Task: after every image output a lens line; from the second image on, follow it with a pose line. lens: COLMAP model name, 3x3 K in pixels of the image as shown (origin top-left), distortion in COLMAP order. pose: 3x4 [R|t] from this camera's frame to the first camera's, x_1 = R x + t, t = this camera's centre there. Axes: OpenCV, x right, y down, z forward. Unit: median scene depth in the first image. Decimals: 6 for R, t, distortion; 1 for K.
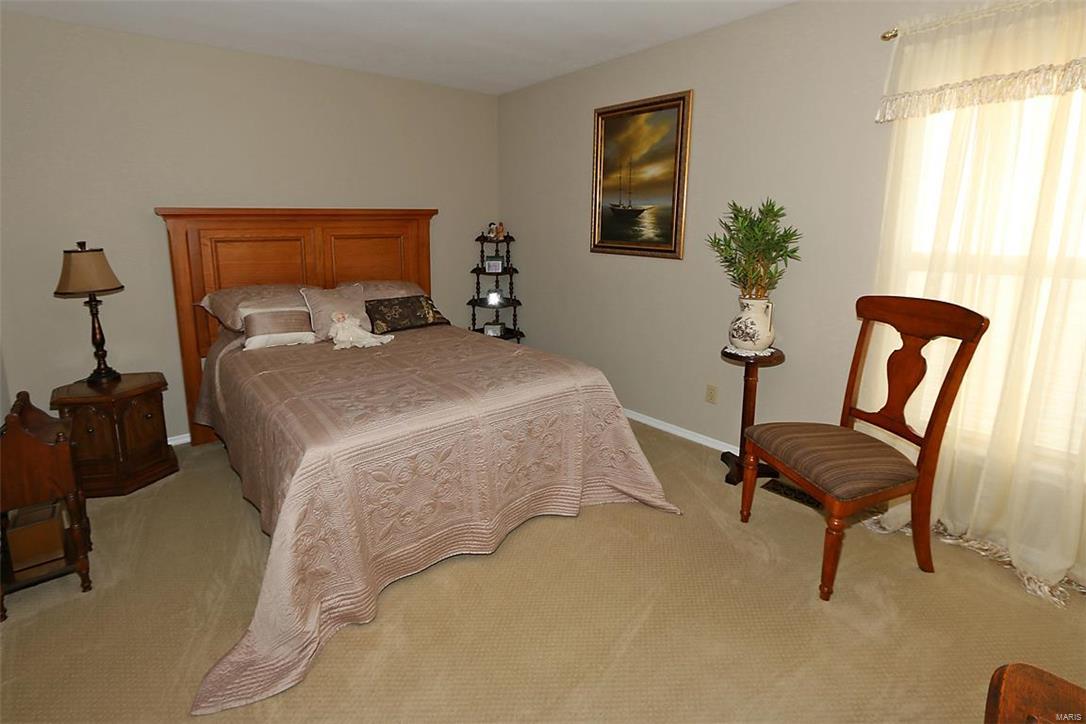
lens RADIAL K [[532.1, 0, 541.5], [0, 532.1, 326.3], [0, 0, 1]] dist [0.004895, 0.000508]
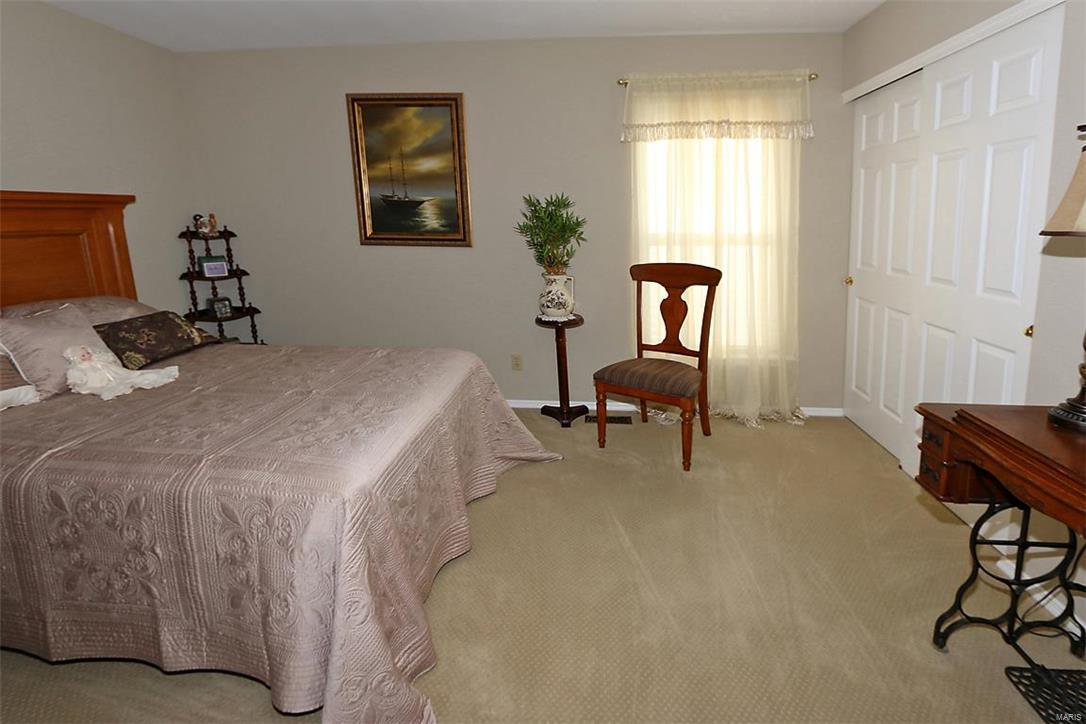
lens RADIAL K [[542.2, 0, 548.1], [0, 542.2, 313.7], [0, 0, 1]] dist [-0.006061, -0.000541]
pose [[0.704949, -0.126069, 0.697964, -0.418630], [0.138383, 0.989611, 0.038979, -0.011810], [-0.695627, 0.069108, 0.715071, 0.106111]]
